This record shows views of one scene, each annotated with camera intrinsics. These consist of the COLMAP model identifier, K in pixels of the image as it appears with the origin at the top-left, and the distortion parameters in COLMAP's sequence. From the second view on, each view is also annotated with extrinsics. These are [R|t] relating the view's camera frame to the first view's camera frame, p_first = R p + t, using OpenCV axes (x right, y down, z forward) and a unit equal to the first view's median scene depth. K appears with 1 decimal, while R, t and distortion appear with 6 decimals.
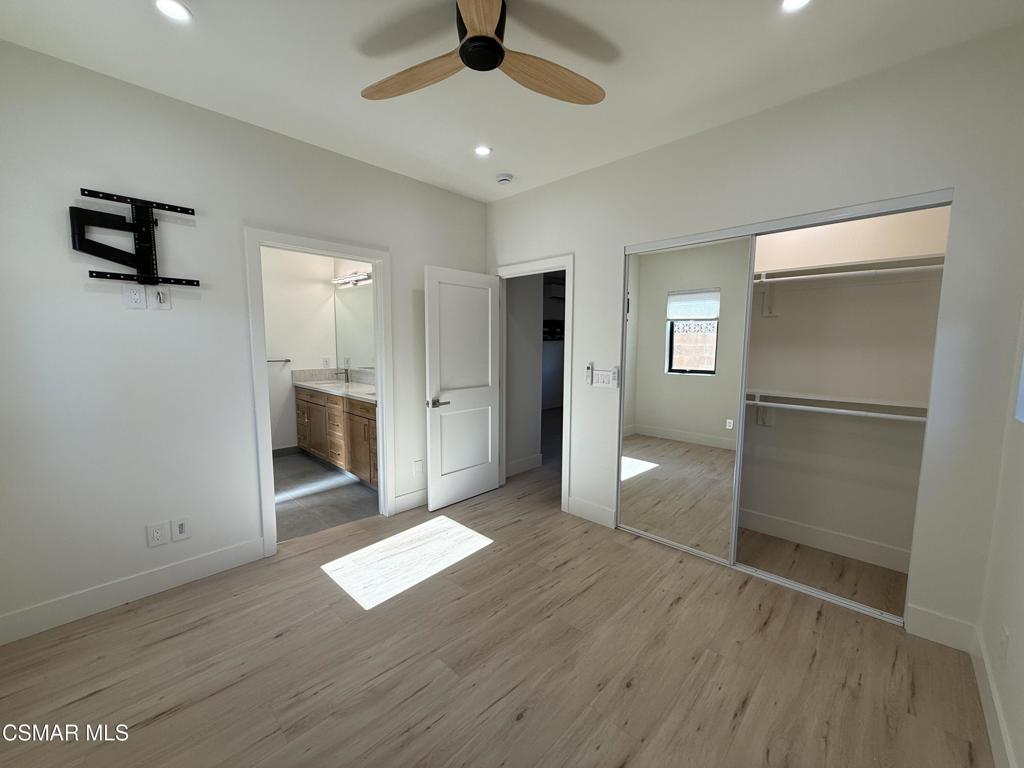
lens RADIAL K [[407.5, 0, 510.7], [0, 407.5, 385.1], [0, 0, 1]] dist [-0.001120, 0.000062]
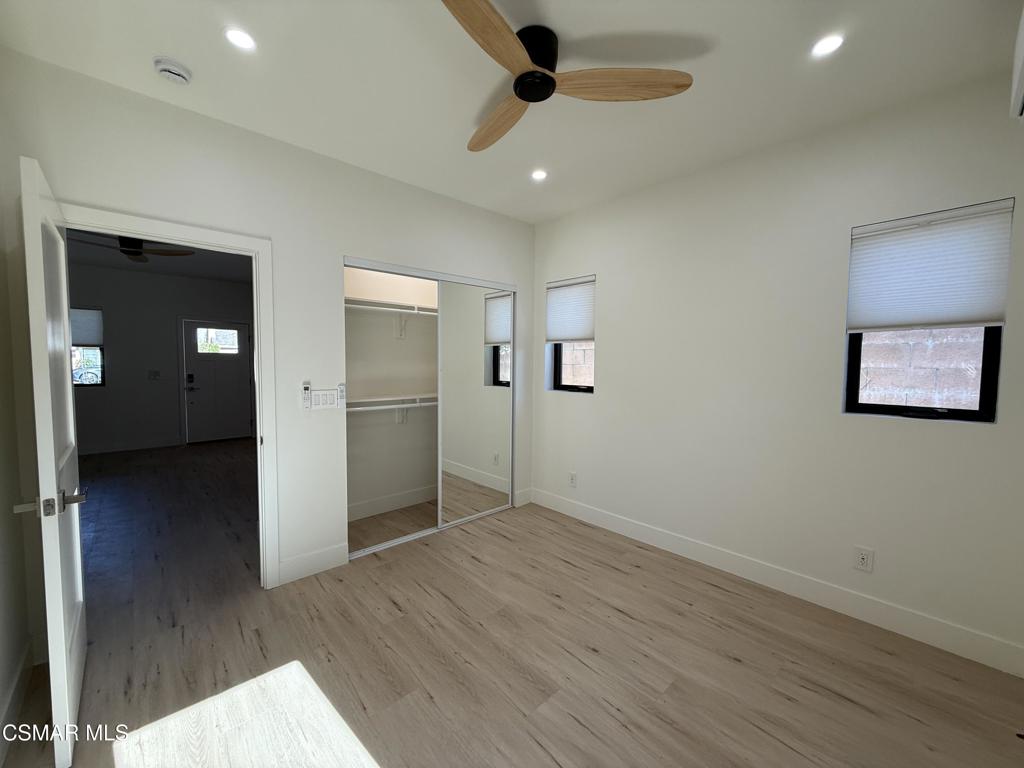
lens RADIAL K [[407.5, 0, 510.7], [0, 407.5, 385.1], [0, 0, 1]] dist [-0.001120, 0.000062]
pose [[0.056254, -0.064127, 0.996355, -0.934559], [0.091949, 0.994027, 0.058786, -0.092461], [-0.994173, 0.088307, 0.061814, 0.847196]]
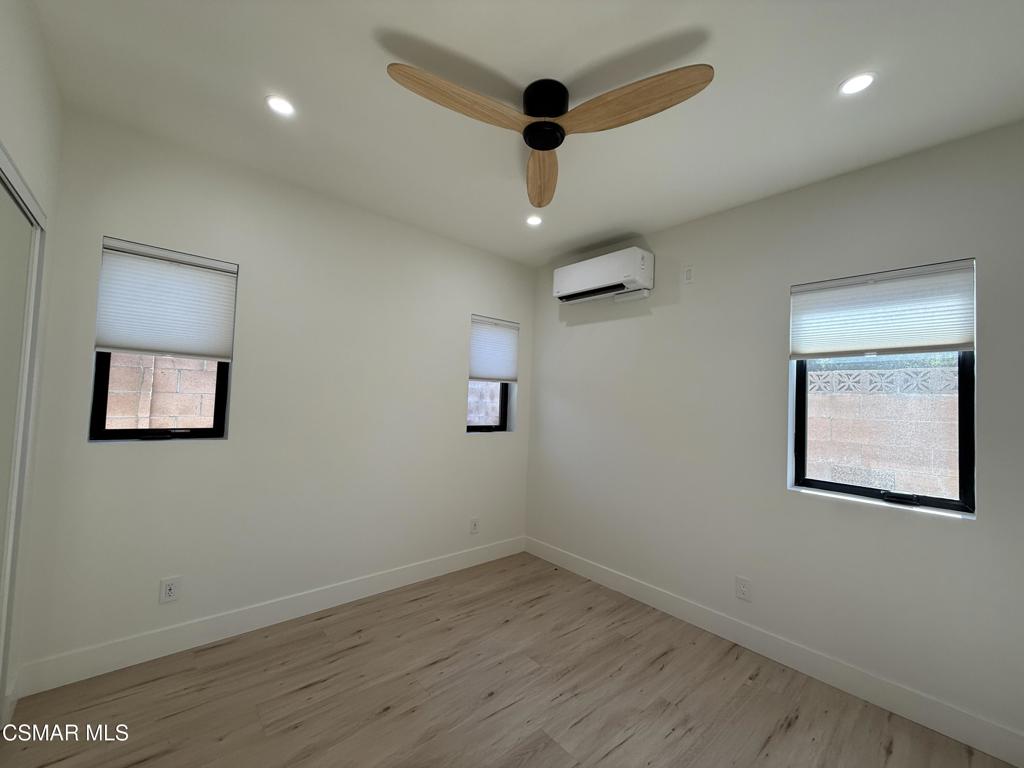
lens RADIAL K [[407.5, 0, 510.7], [0, 407.5, 385.1], [0, 0, 1]] dist [-0.001120, 0.000062]
pose [[-0.995690, -0.041320, 0.083029, -0.080150], [-0.036705, 0.997735, 0.056363, -0.168674], [-0.085170, 0.053073, -0.994952, 1.683584]]
